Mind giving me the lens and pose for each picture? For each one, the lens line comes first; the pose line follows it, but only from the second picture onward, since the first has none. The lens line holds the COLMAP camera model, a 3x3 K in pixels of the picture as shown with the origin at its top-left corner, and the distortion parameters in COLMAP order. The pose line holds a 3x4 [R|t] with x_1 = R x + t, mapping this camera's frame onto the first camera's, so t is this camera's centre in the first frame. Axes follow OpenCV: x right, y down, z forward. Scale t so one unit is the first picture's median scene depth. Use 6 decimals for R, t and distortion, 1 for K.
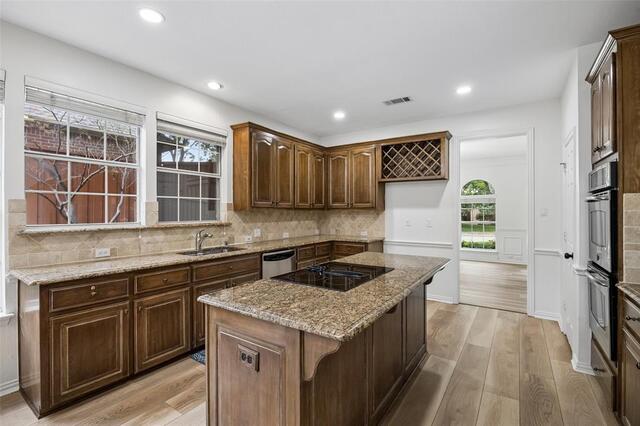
lens RADIAL K [[291.8, 0, 317.2], [0, 291.8, 214.3], [0, 0, 1]] dist [-0.036573, -0.000218]
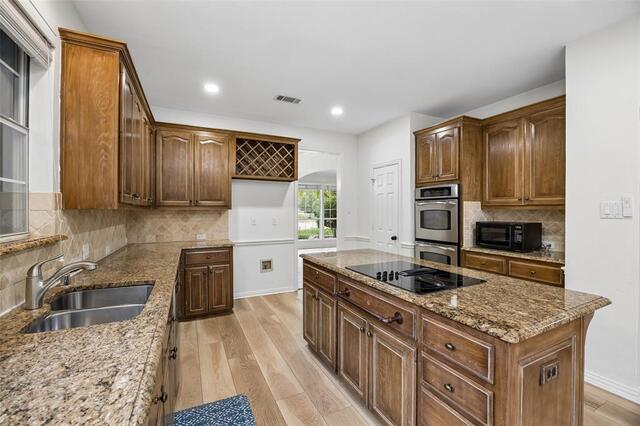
lens RADIAL K [[273.4, 0, 321.4], [0, 273.4, 211.2], [0, 0, 1]] dist [-0.018554, -0.000188]
pose [[0.485820, -0.003514, 0.874052, -0.434474], [0.009351, 0.999956, -0.001177, -0.004638], [-0.874009, 0.008745, 0.485831, 0.401075]]
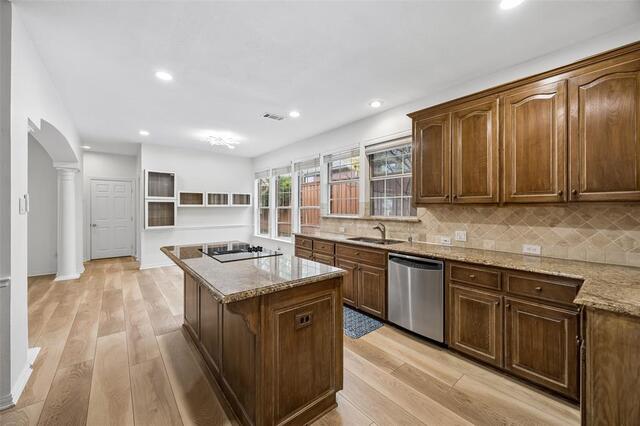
lens RADIAL K [[247.2, 0, 319.8], [0, 247.2, 207.2], [0, 0, 1]] dist [-0.001133, -0.000004]
pose [[-0.269806, -0.010470, -0.962858, 0.557630], [-0.019861, 0.999789, -0.005307, -0.002699], [0.962710, 0.017692, -0.269957, 0.841984]]
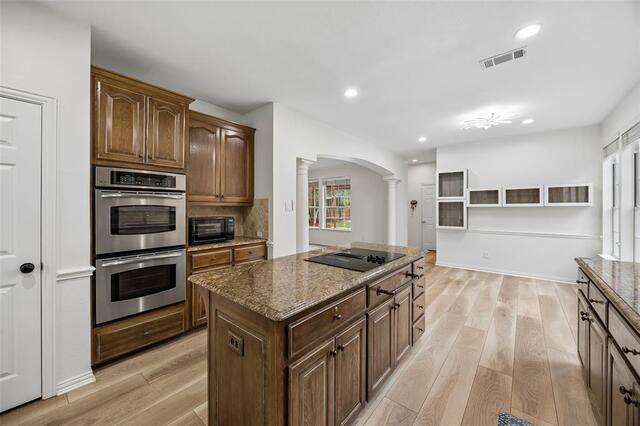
lens RADIAL K [[247.2, 0, 323.5], [0, 247.2, 207.3], [0, 0, 1]] dist [-0.001133, -0.000004]
pose [[-0.996375, -0.005924, 0.084860, 0.065155], [-0.004363, 0.999818, 0.018563, -0.014181], [-0.084954, 0.018126, -0.996220, 1.020168]]
